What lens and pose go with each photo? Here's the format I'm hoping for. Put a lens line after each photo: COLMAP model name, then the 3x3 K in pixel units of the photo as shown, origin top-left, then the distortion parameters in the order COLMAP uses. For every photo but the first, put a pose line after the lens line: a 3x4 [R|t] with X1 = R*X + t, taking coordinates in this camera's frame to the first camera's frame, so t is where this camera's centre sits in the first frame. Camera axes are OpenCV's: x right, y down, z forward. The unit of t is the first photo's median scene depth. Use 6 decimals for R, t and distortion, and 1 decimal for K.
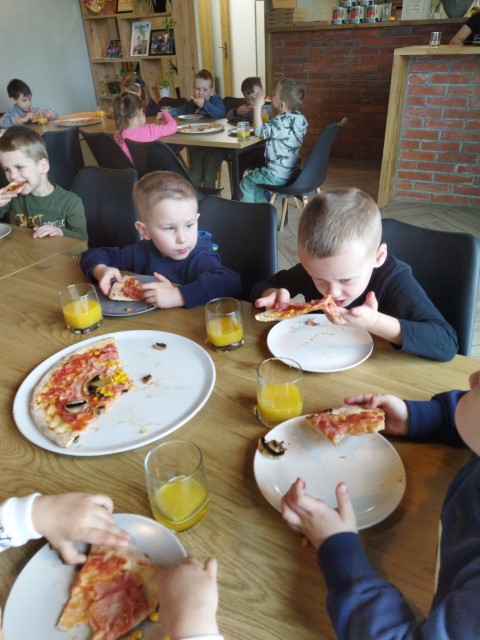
lens RADIAL K [[485.2, 0, 243.6], [0, 485.2, 324.0], [0, 0, 1]] dist [0.050069, -0.079960]
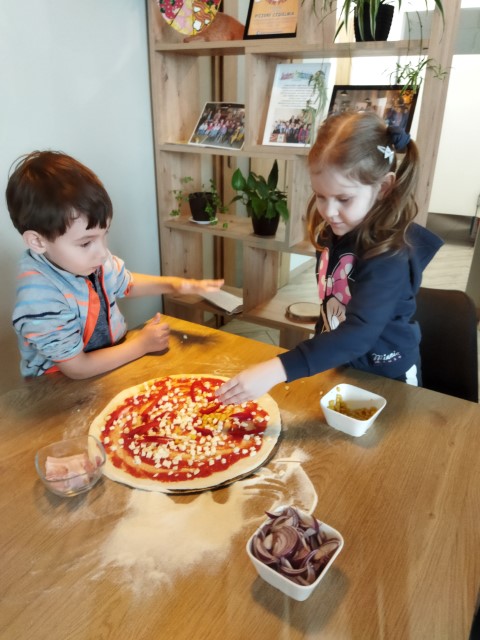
lens RADIAL K [[485.2, 0, 237.6], [0, 485.2, 323.3], [0, 0, 1]] dist [0.050069, -0.079960]
pose [[0.998671, 0.046915, 0.021324, -0.255811], [-0.044379, 0.993279, -0.106901, -0.359173], [-0.026196, 0.105812, 0.994041, 0.618749]]
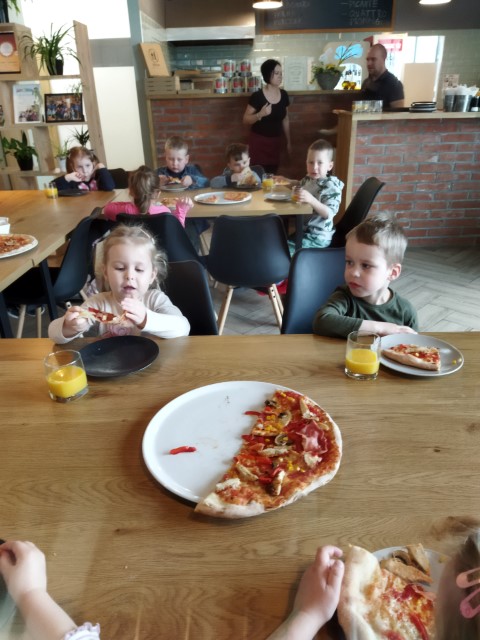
lens RADIAL K [[485.2, 0, 244.1], [0, 485.2, 329.7], [0, 0, 1]] dist [0.050069, -0.079960]
pose [[0.857535, -0.203557, 0.472439, -0.362886], [0.252070, 0.966842, -0.040962, -0.082611], [-0.448436, 0.154214, 0.880411, 0.158303]]
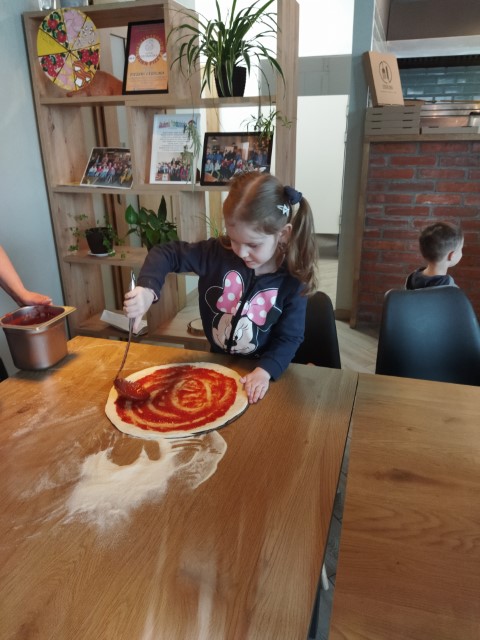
lens RADIAL K [[485.2, 0, 245.6], [0, 485.2, 324.0], [0, 0, 1]] dist [0.050069, -0.079960]
pose [[0.969128, -0.061249, 0.238827, -0.263875], [0.100396, 0.982743, -0.155358, -0.338861], [-0.225190, 0.174539, 0.958554, 0.564884]]
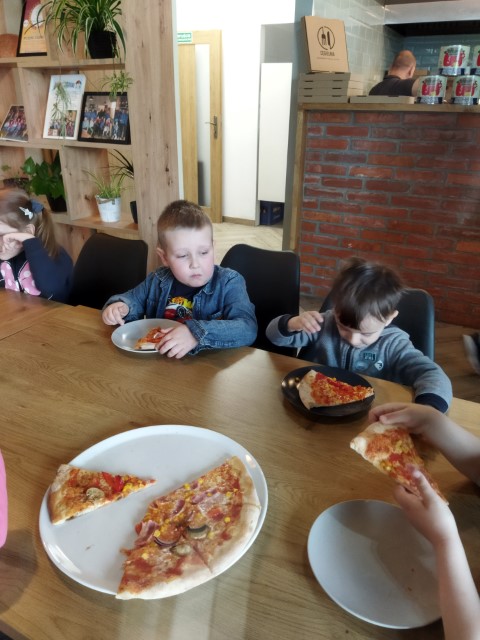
lens RADIAL K [[485.2, 0, 247.2], [0, 485.2, 330.0], [0, 0, 1]] dist [0.050069, -0.079960]
pose [[0.996860, 0.029833, 0.073356, -0.050904], [-0.022225, 0.994492, -0.102427, -0.302265], [-0.076008, 0.100475, 0.992032, 0.499491]]
